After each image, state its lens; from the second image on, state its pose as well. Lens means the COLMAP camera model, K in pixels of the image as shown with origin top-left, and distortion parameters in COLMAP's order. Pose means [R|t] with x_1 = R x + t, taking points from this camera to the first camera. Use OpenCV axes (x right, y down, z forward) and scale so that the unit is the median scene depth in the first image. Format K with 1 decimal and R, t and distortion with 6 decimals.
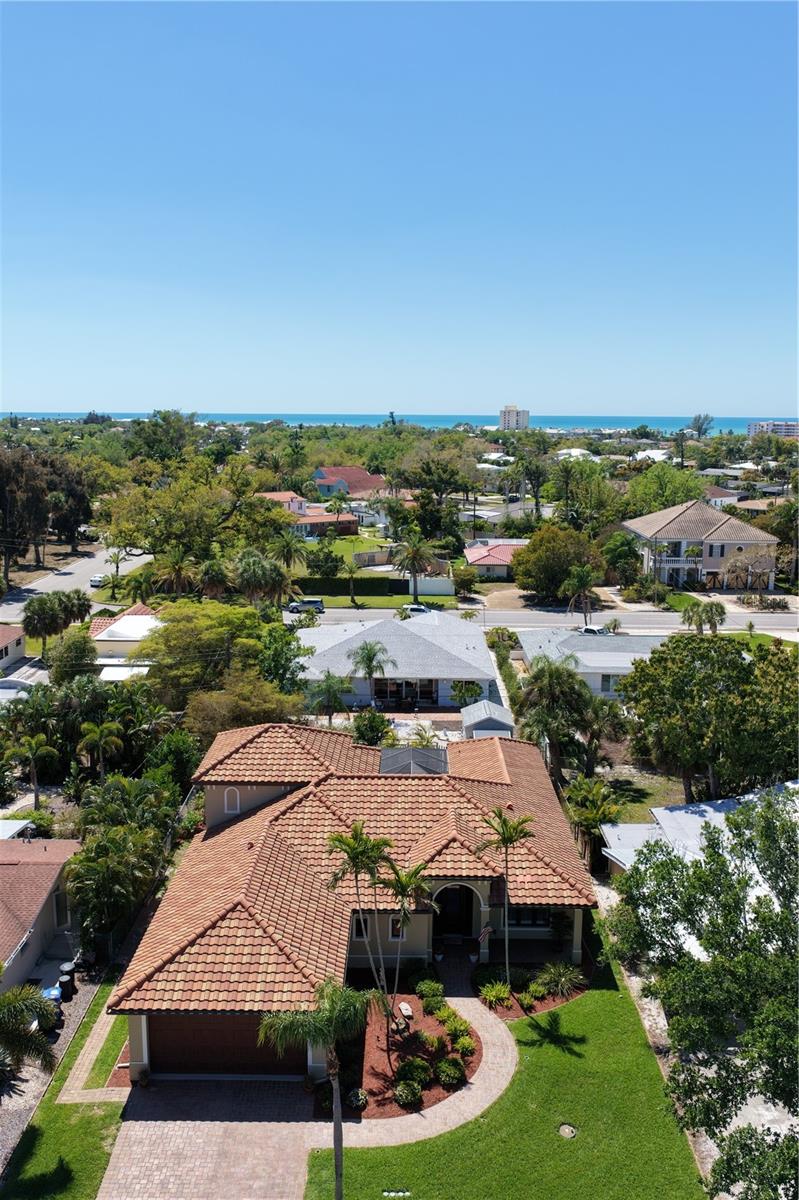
lens RADIAL K [[986.2, 0, 399.5], [0, 986.2, 600.0], [0, 0, 1]] dist [-0.002771, 0.011965]
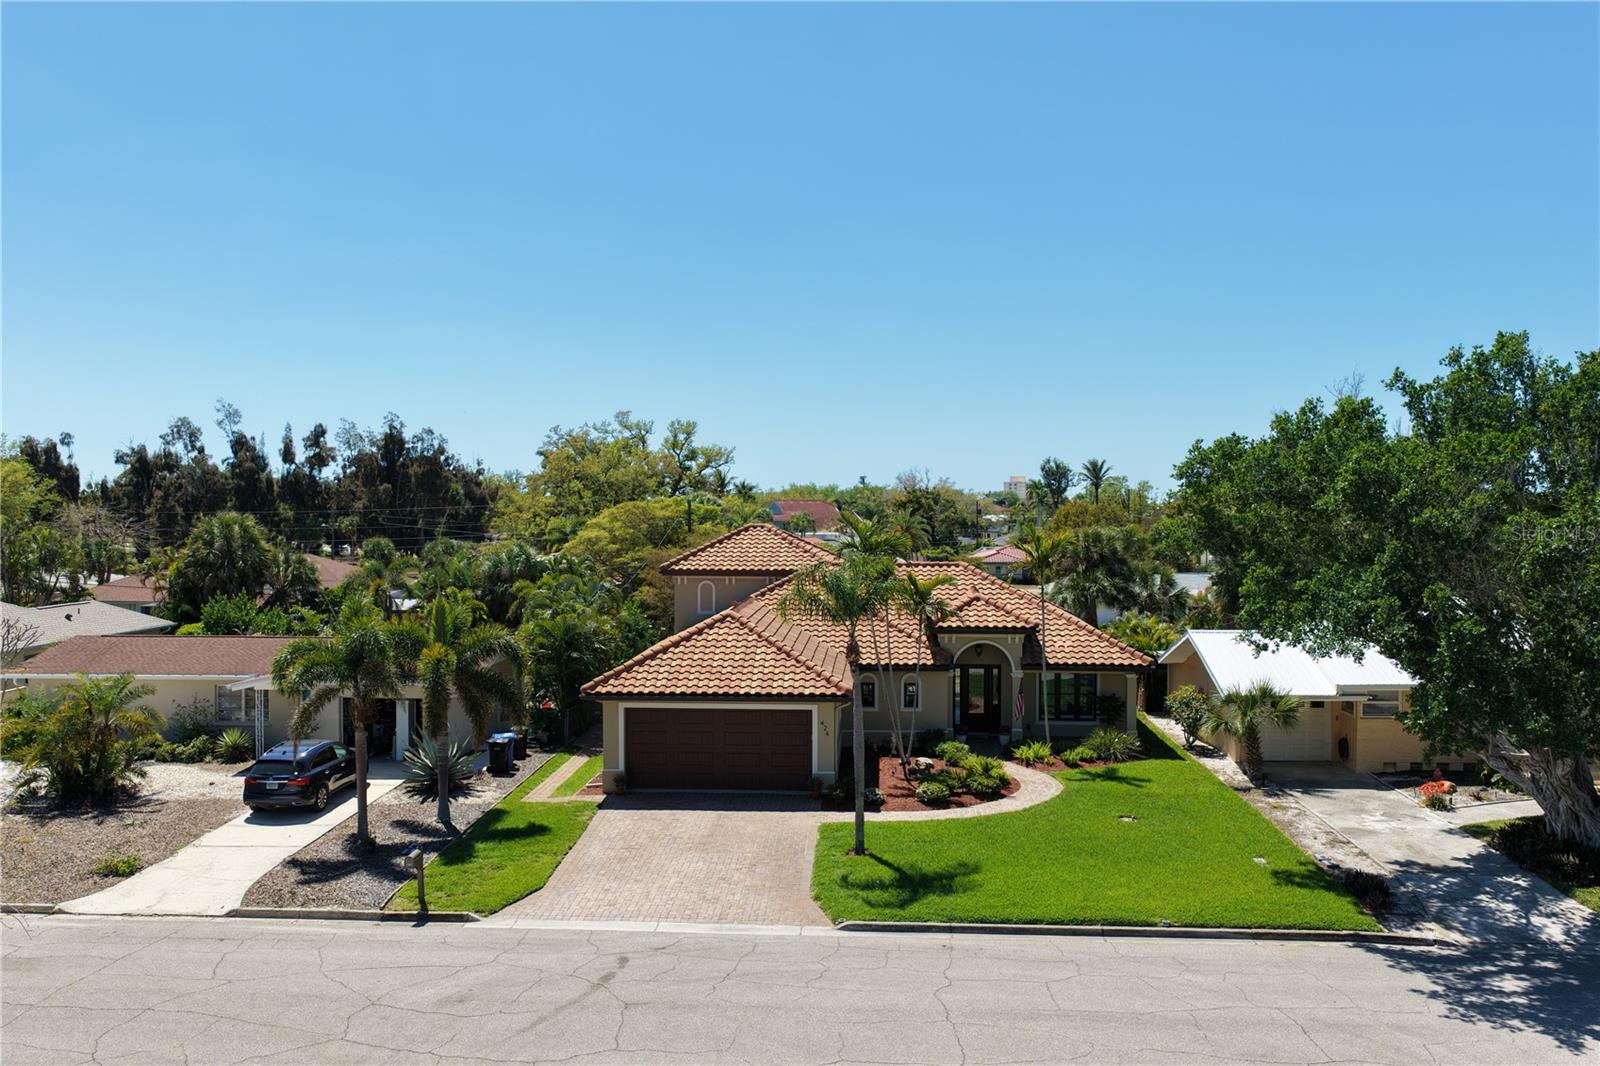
lens RADIAL K [[1314.9, 0, 800.0], [0, 1314.9, 533.0], [0, 0, 1]] dist [-0.002771, 0.011965]
pose [[0.998465, -0.009486, -0.054572, -0.034224], [0.000613, 0.987057, -0.160369, 0.379458], [0.055387, 0.160089, 0.985547, -0.117899]]
